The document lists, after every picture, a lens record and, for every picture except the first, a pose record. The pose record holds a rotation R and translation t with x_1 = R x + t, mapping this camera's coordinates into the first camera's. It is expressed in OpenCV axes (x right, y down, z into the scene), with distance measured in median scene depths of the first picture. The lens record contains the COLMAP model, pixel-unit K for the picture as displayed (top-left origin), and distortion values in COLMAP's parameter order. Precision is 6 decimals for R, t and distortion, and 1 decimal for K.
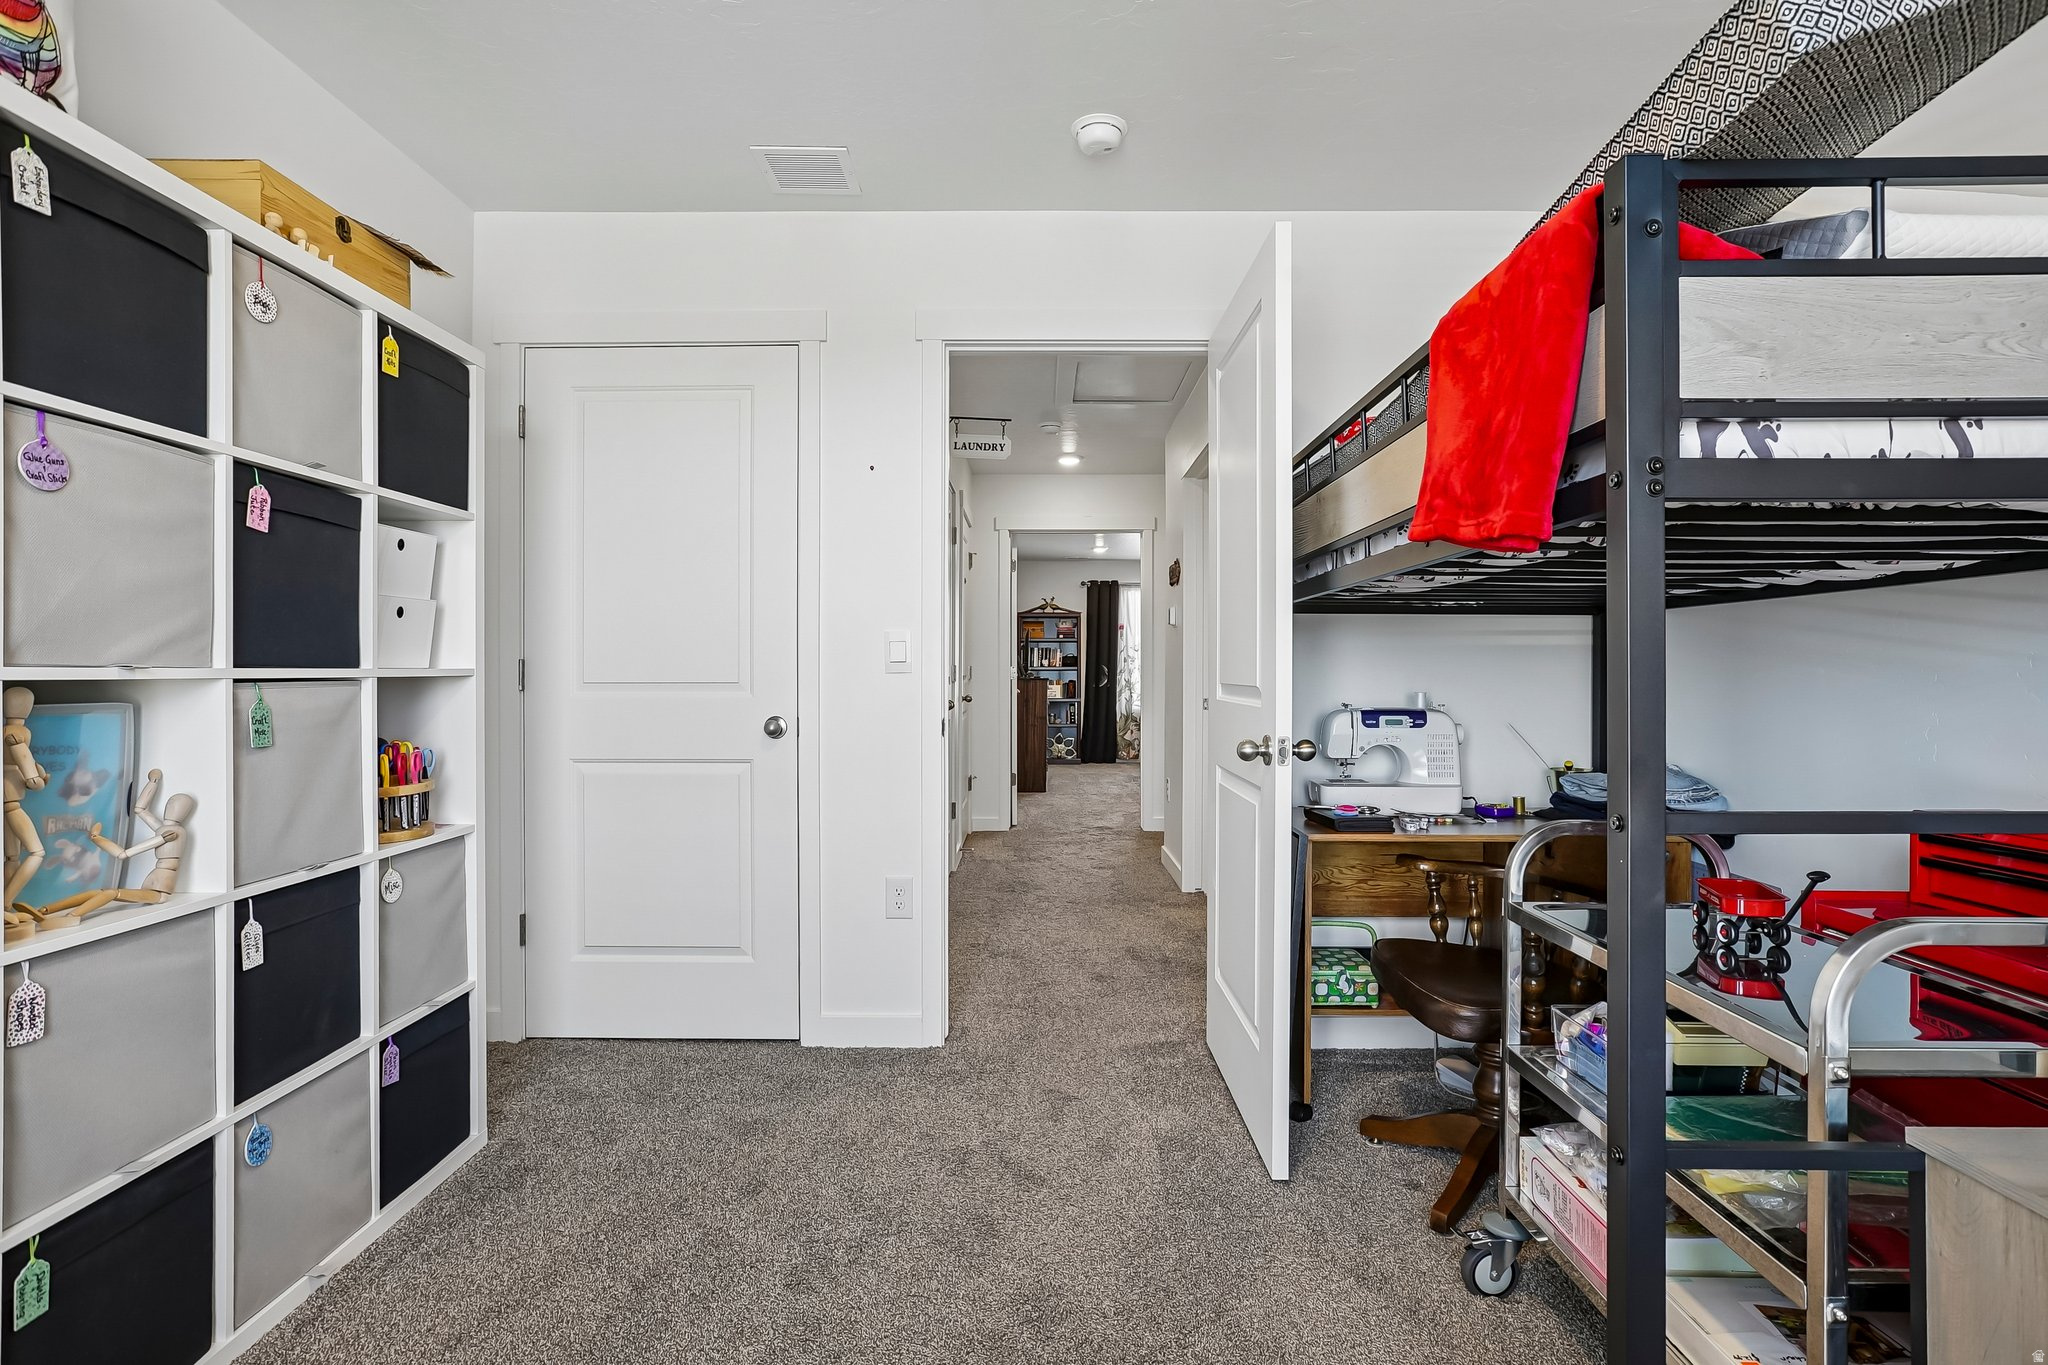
lens RADIAL K [[1003.3, 0, 1025.9], [0, 1003.3, 672.8], [0, 0, 1]] dist [-0.033369, 0.017030]
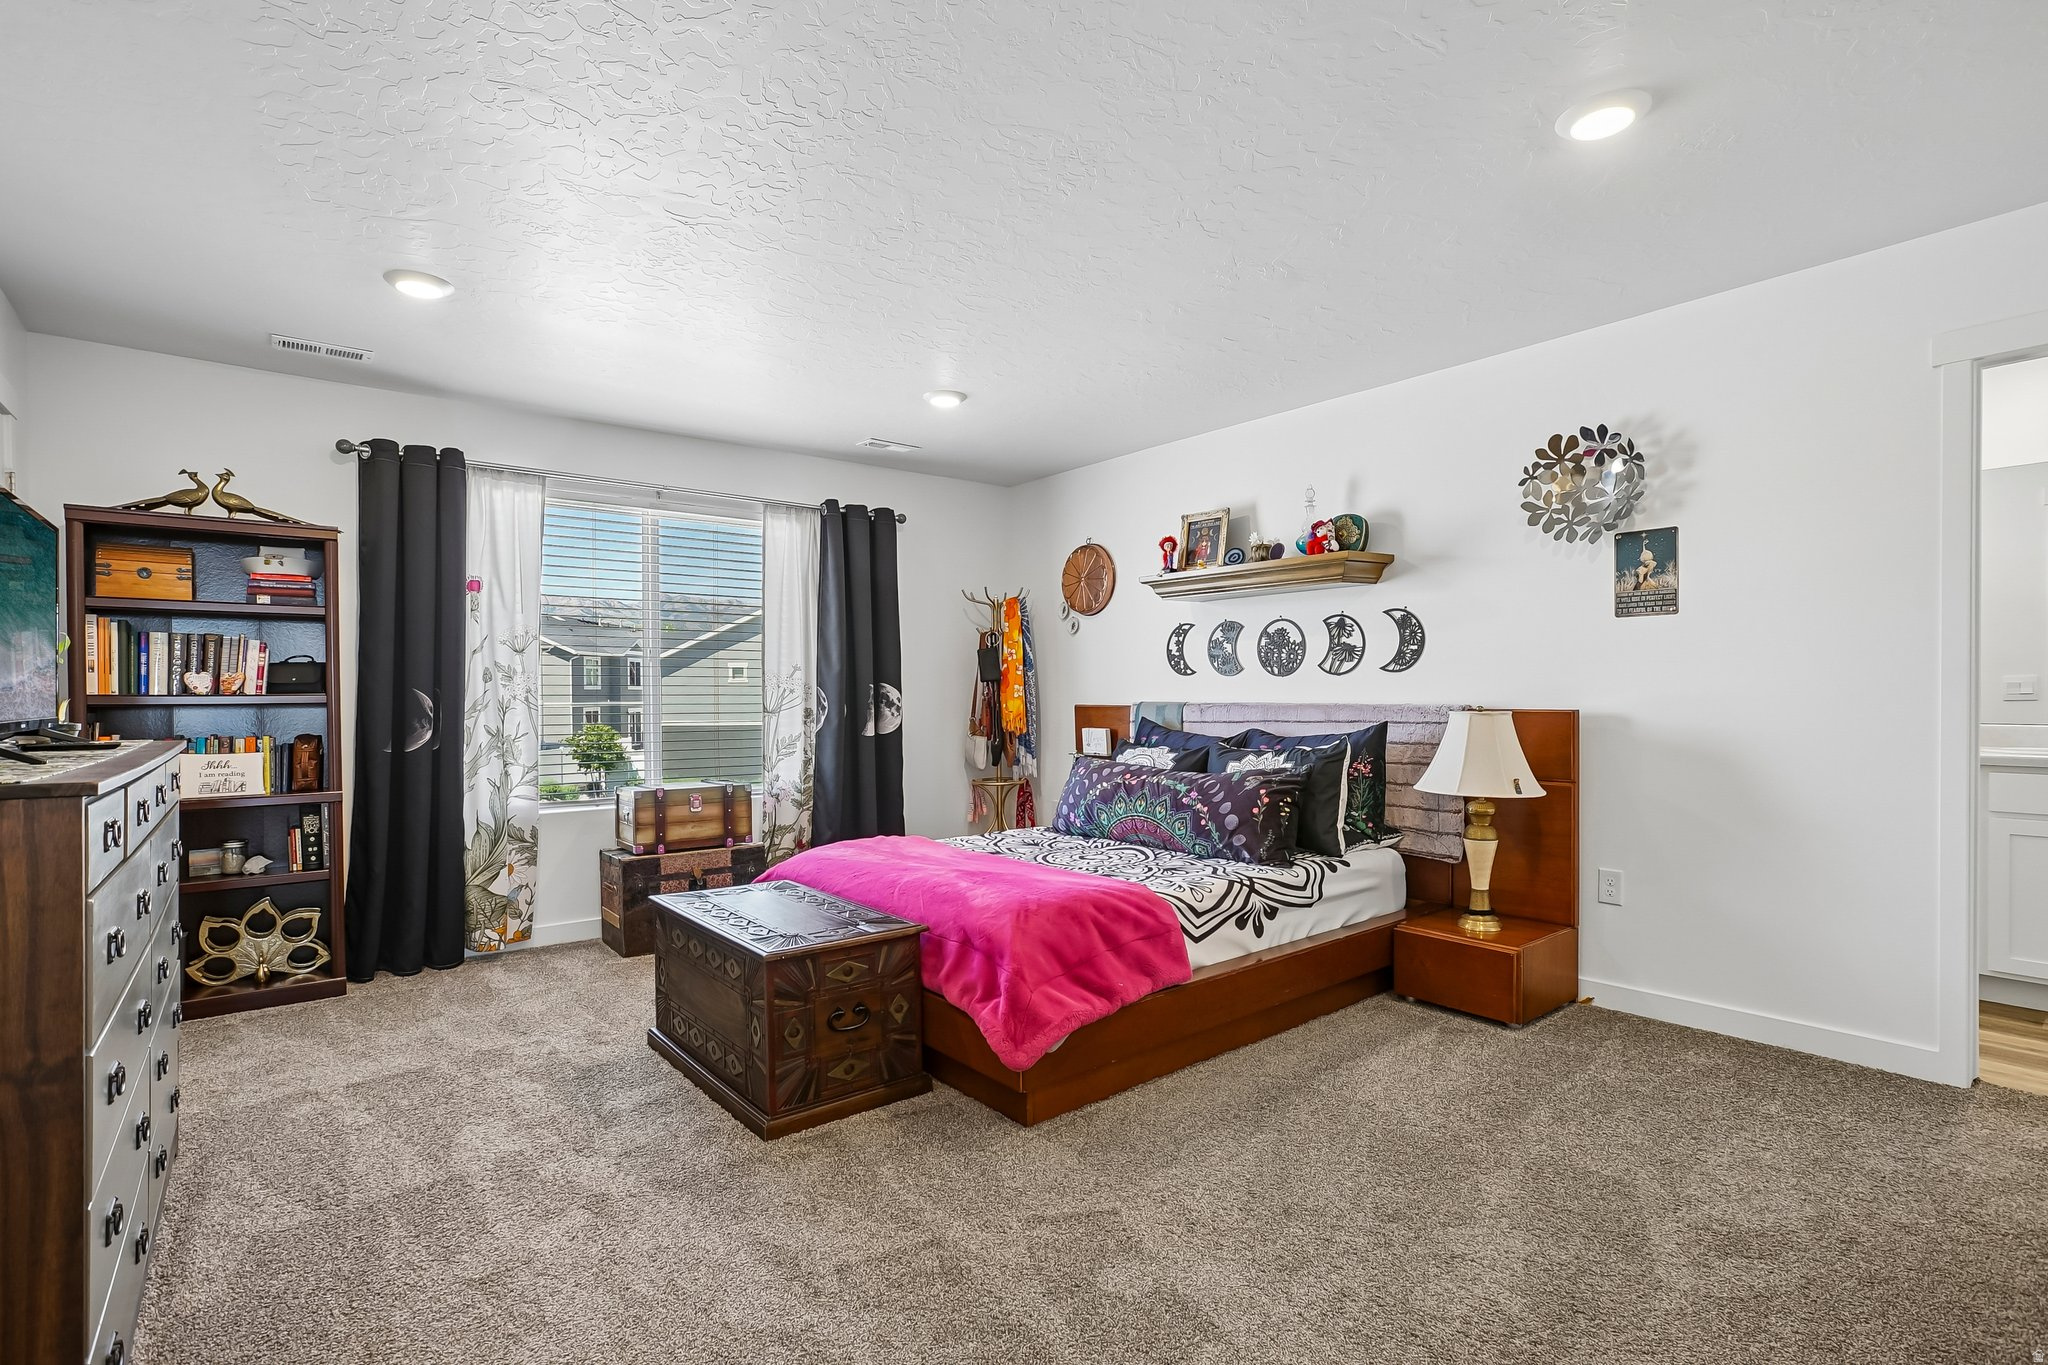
lens RADIAL K [[970.0, 0, 1037.2], [0, 970.0, 701.5], [0, 0, 1]] dist [-0.033745, 0.017943]
pose [[0.769141, -0.012882, 0.638950, 0.029806], [0.011214, 0.999915, 0.006660, -0.003290], [-0.638981, 0.002043, 0.769220, 0.606766]]
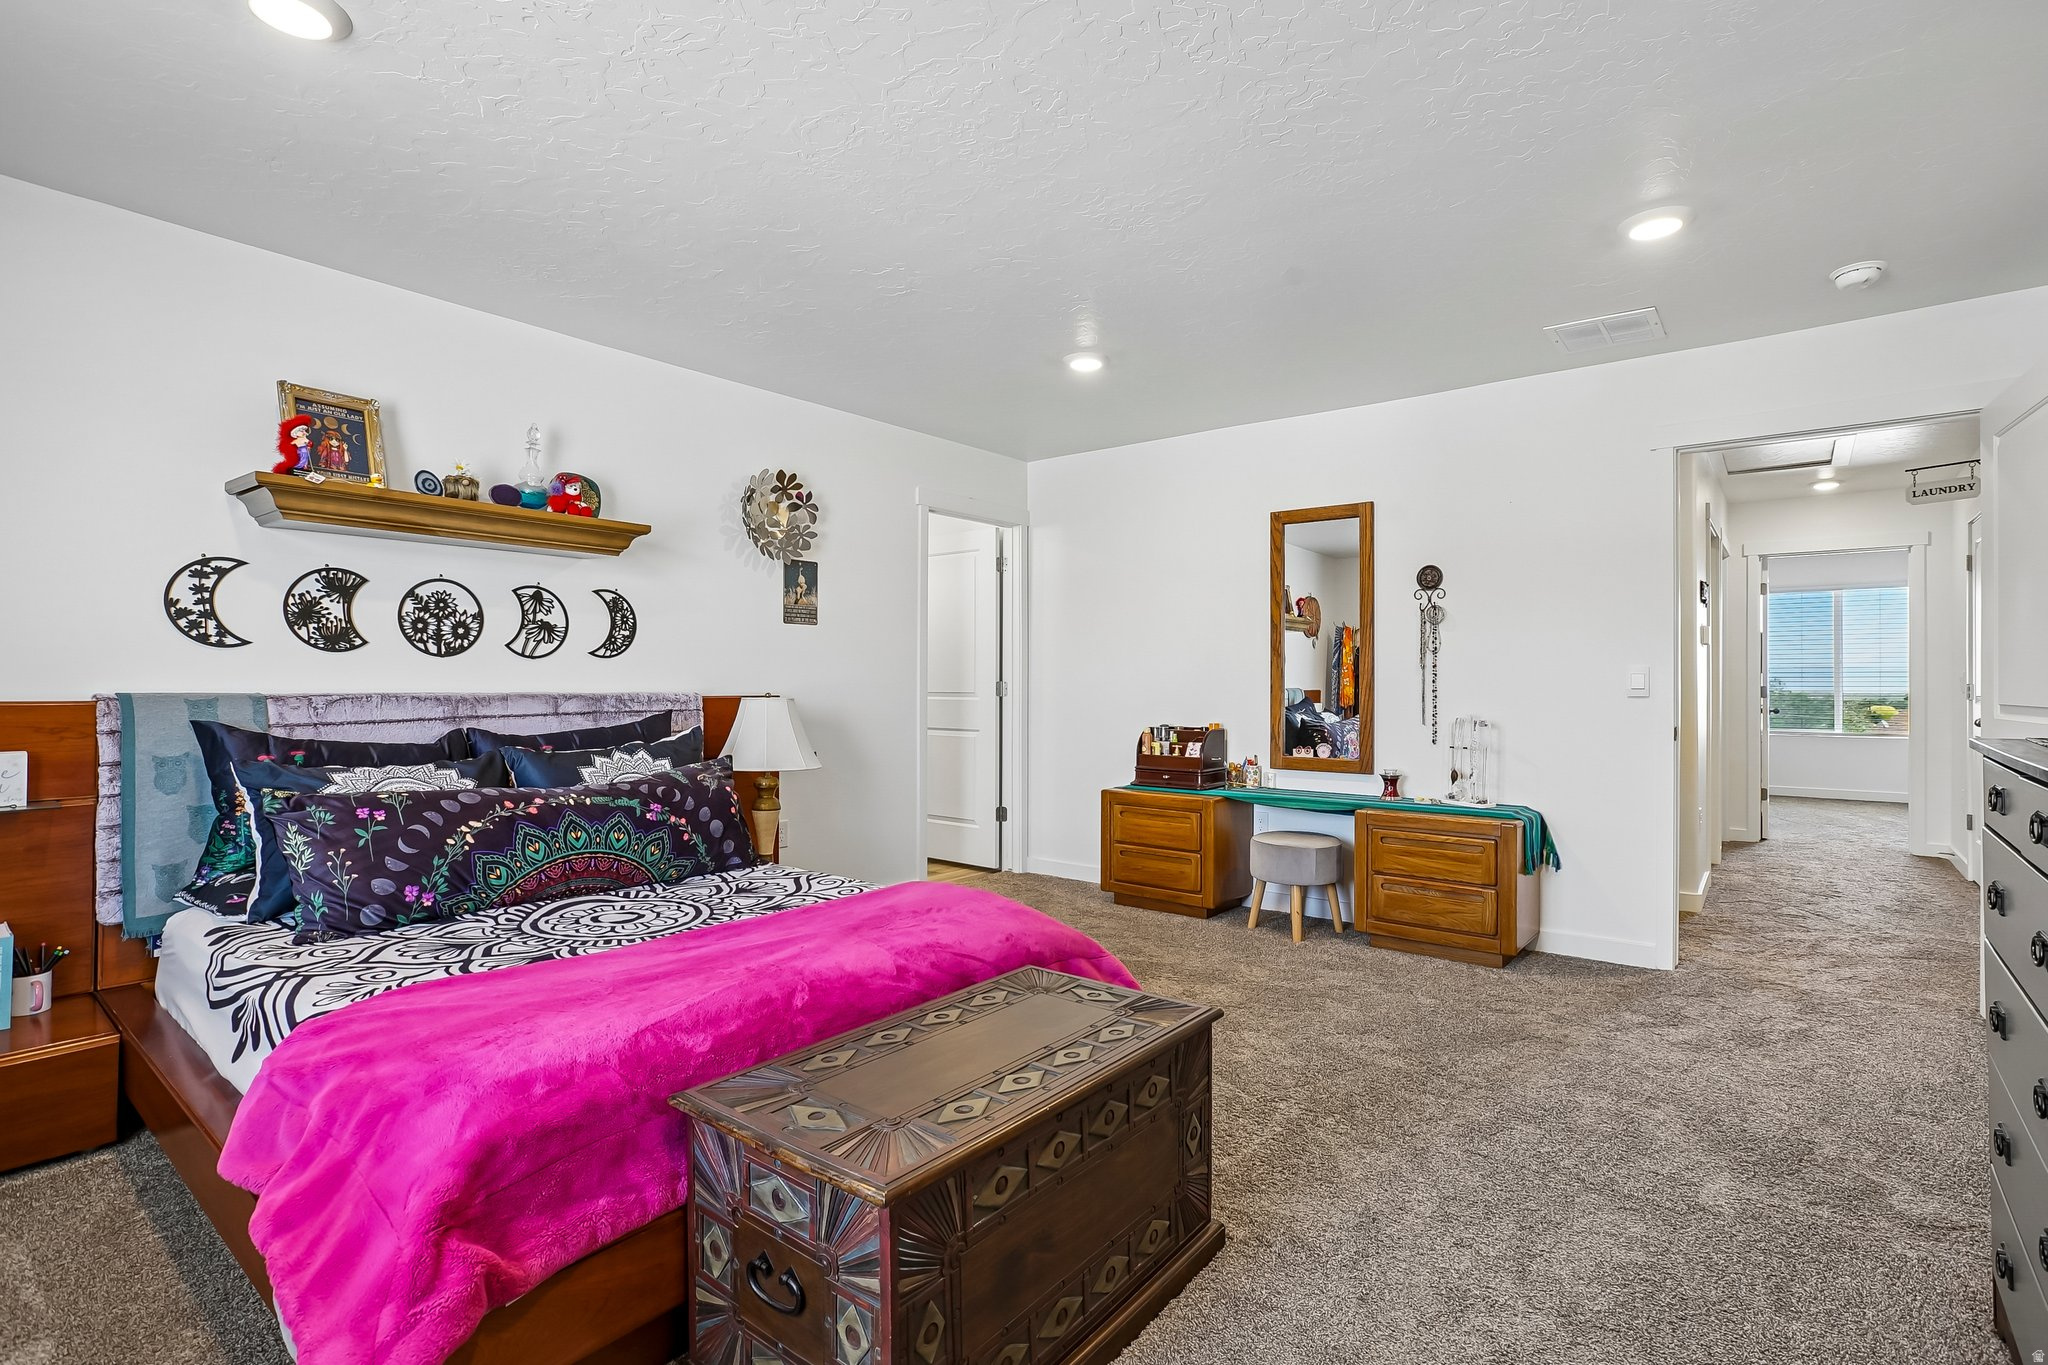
lens RADIAL K [[970.0, 0, 1030.6], [0, 970.0, 682.0], [0, 0, 1]] dist [-0.033745, 0.017943]
pose [[-0.781011, -0.005949, 0.624489, 0.038762], [-0.003036, 0.999979, 0.005728, -0.004282], [-0.624510, 0.002578, -0.781012, 0.925088]]
